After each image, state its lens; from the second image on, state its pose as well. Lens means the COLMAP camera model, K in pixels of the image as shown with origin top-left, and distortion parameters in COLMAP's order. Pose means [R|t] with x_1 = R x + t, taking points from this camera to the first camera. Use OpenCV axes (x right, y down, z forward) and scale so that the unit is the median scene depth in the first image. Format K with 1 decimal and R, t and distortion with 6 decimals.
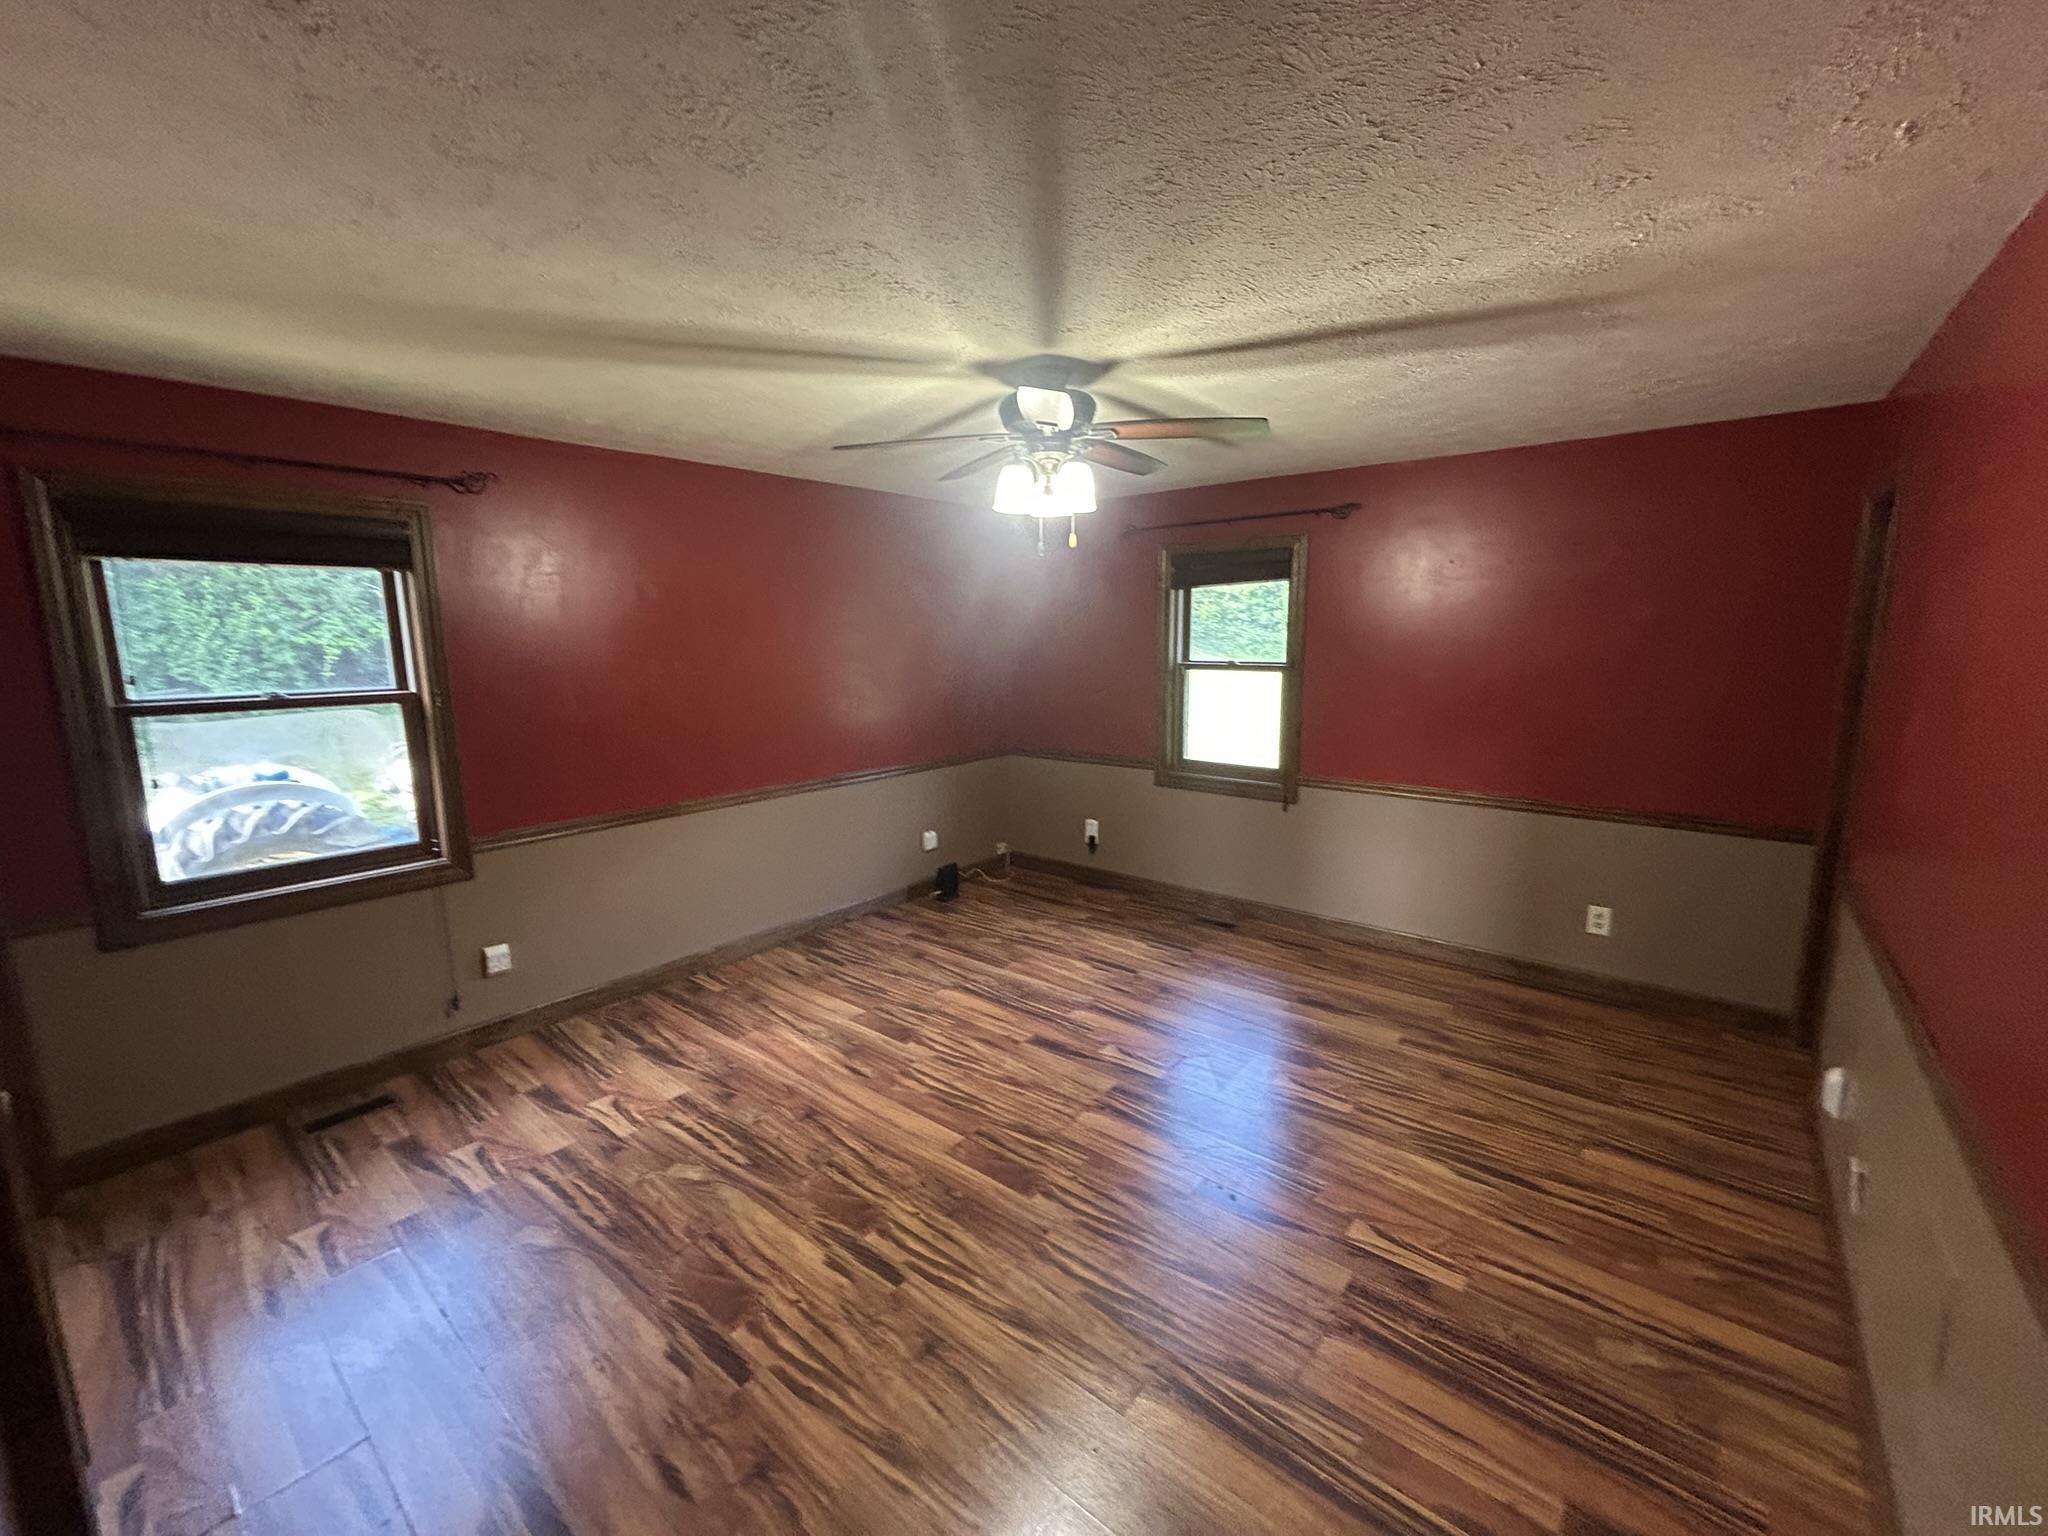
lens RADIAL K [[828.2, 0, 1024.0], [0, 828.2, 768.0], [0, 0, 1]] dist [0.000208, 0.000139]
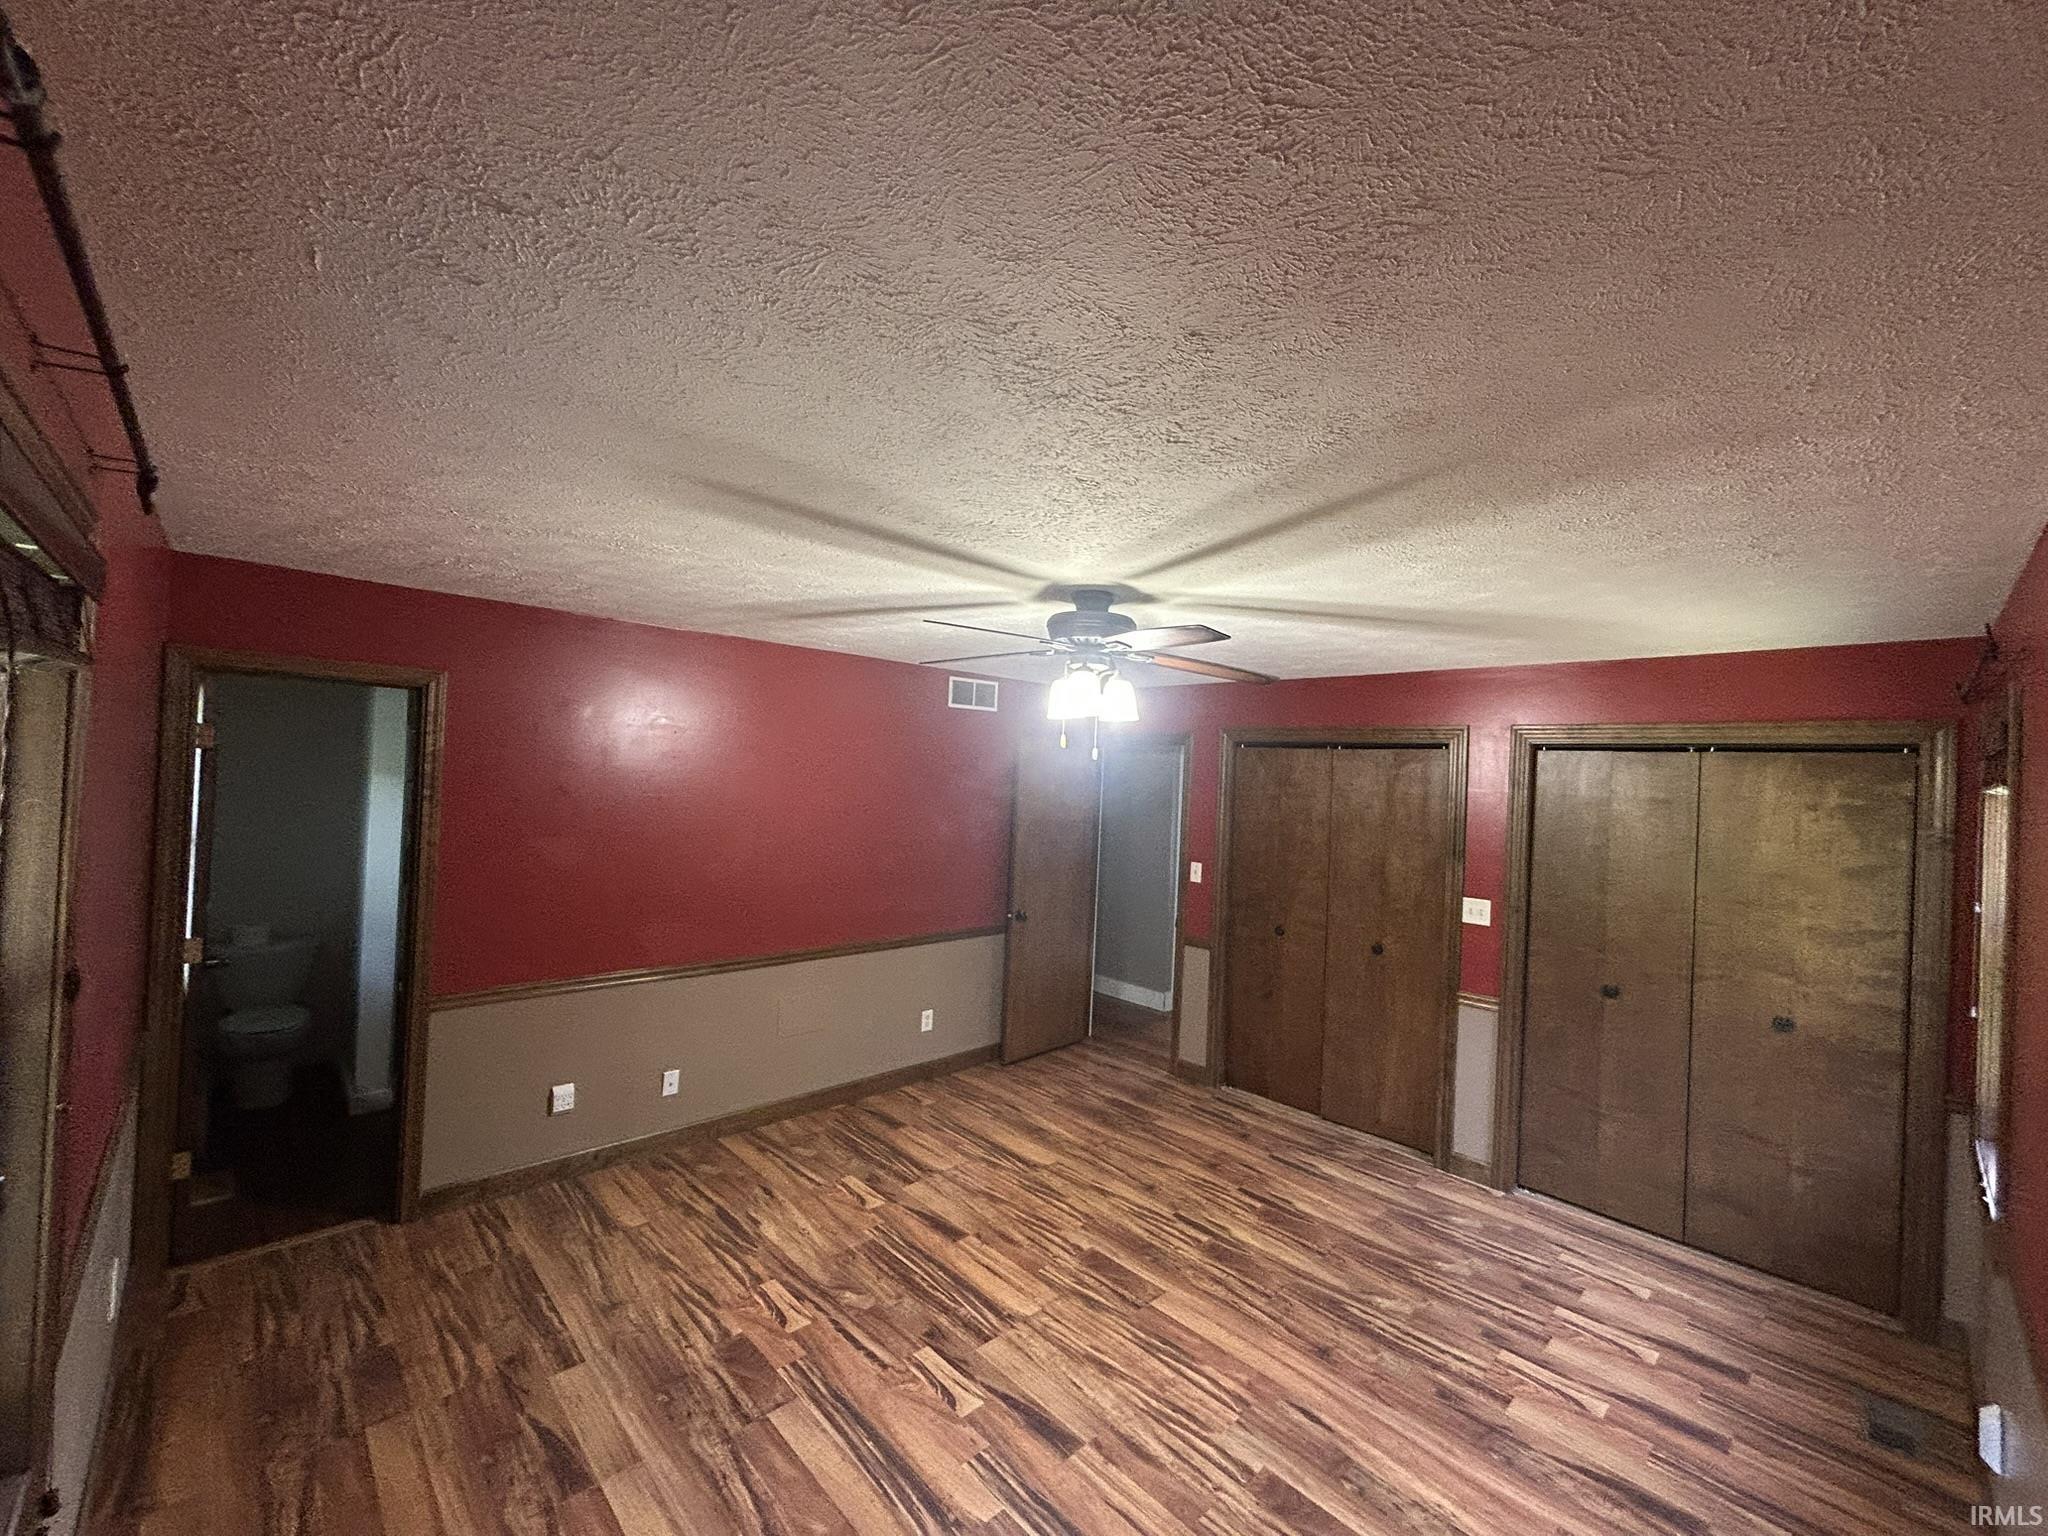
lens RADIAL K [[828.2, 0, 1024.0], [0, 828.2, 768.0], [0, 0, 1]] dist [0.000208, 0.000139]
pose [[-0.991997, -0.032621, 0.121977, -0.017718], [-0.013550, 0.987974, 0.154027, -0.363197], [-0.125535, 0.151141, -0.980509, 1.836177]]
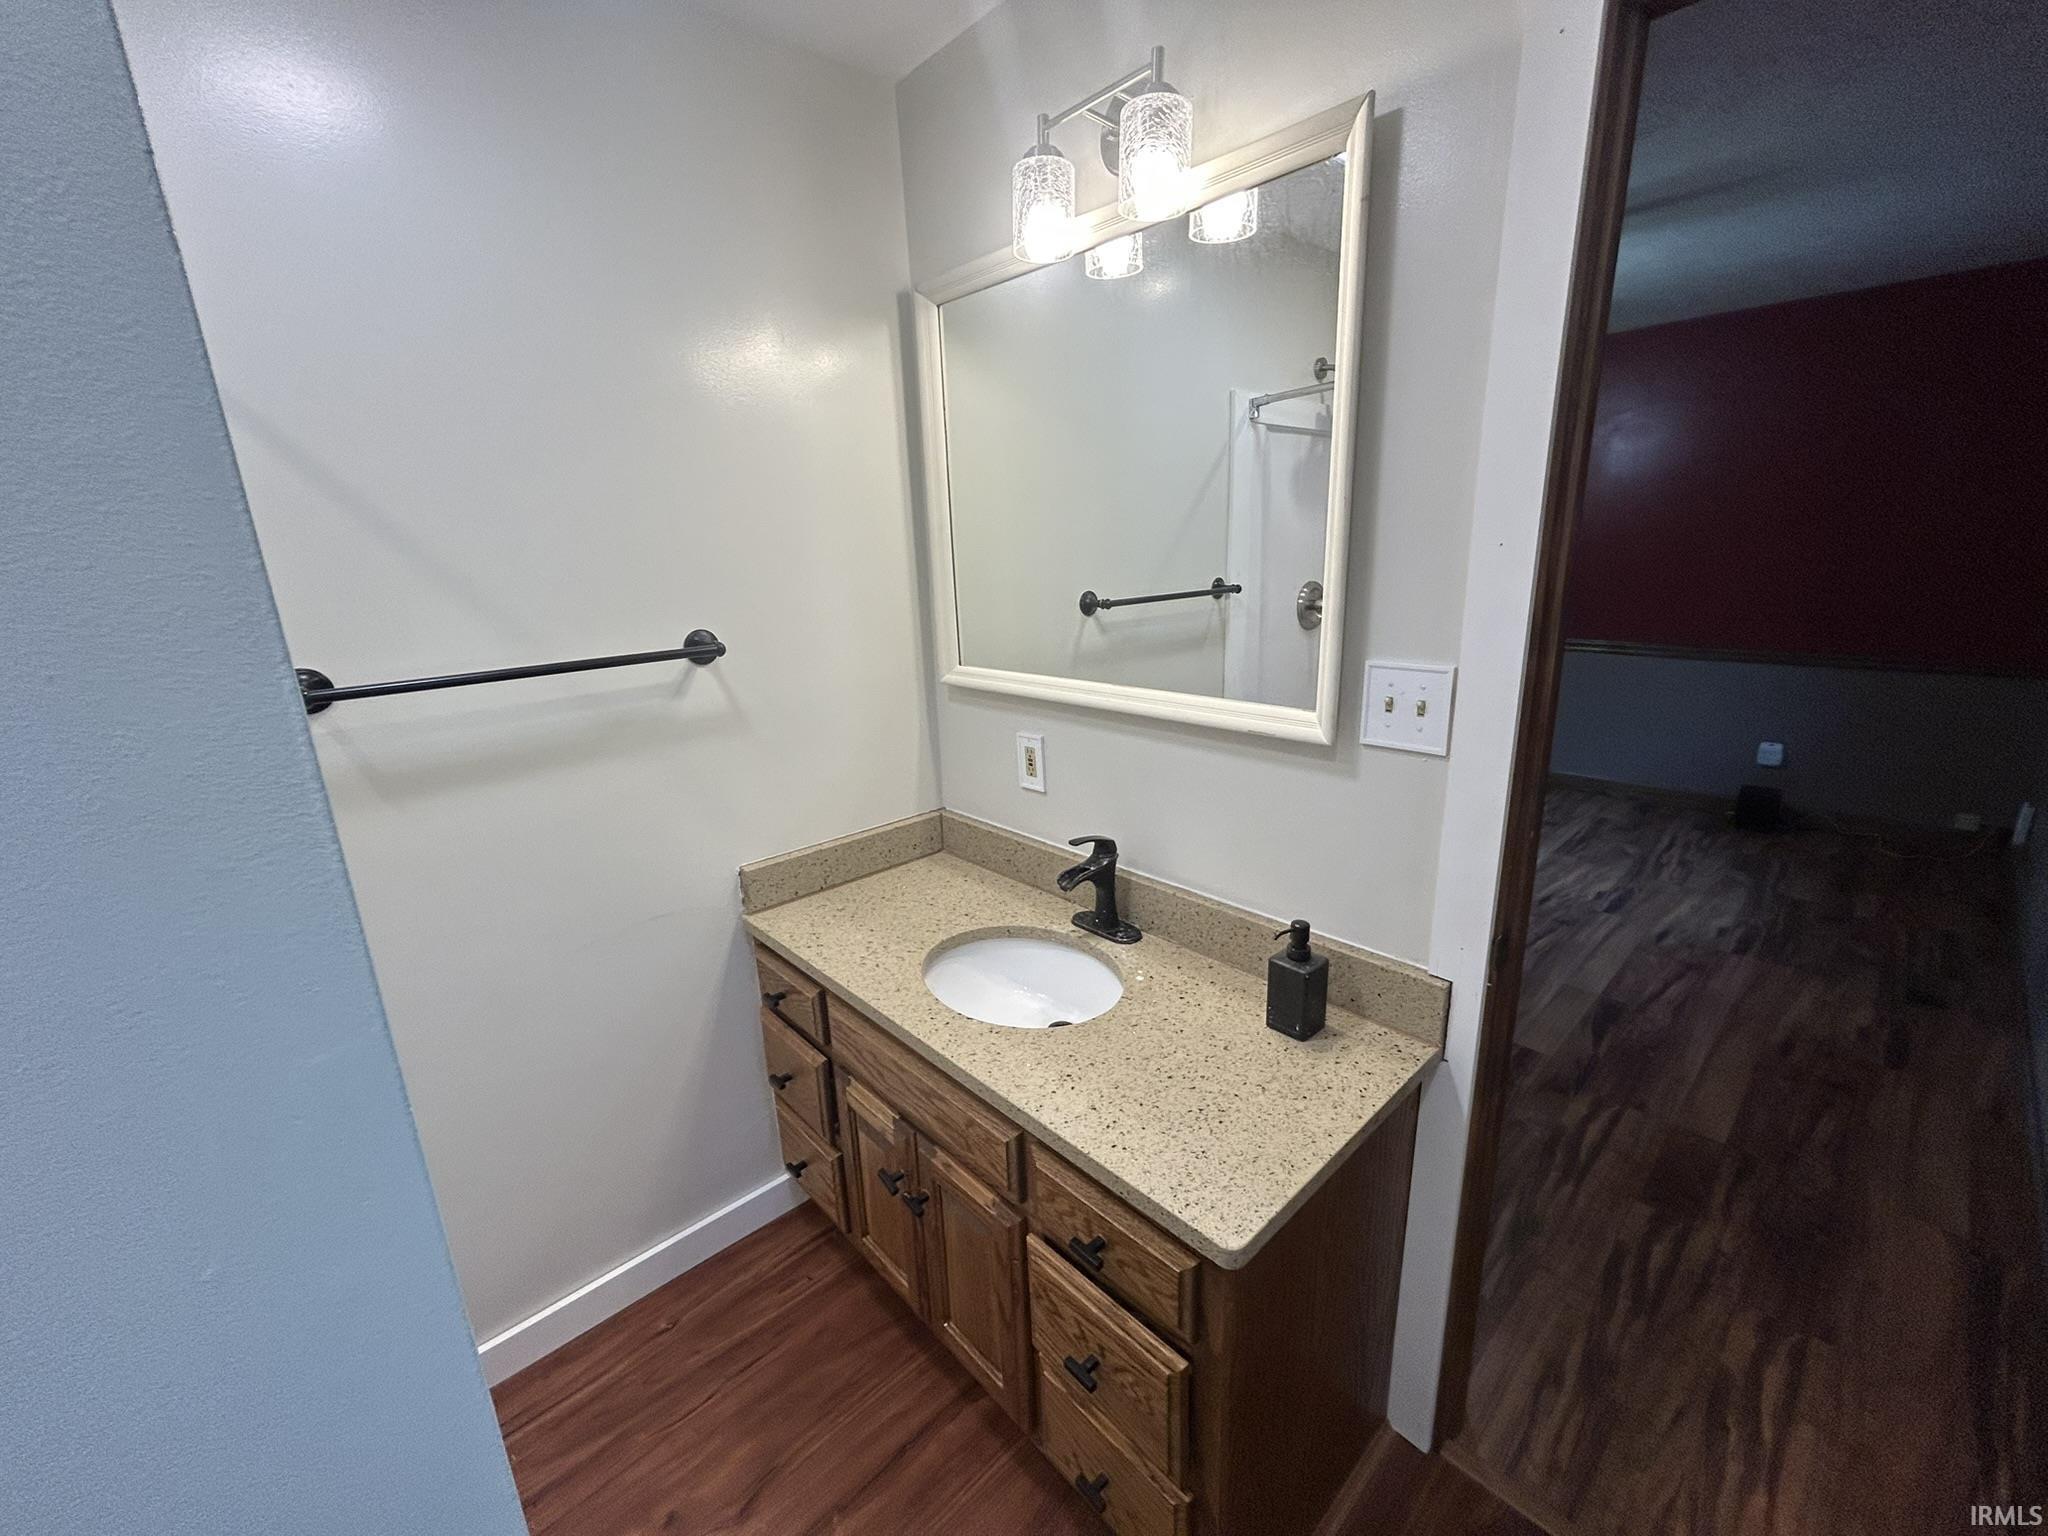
lens RADIAL K [[828.2, 0, 1024.0], [0, 828.2, 768.0], [0, 0, 1]] dist [0.000208, 0.000139]
pose [[-0.142464, 0.276387, -0.950429, 1.323105], [-0.126395, 0.947282, 0.294418, -0.075530], [0.981697, 0.162073, -0.100019, 0.689803]]
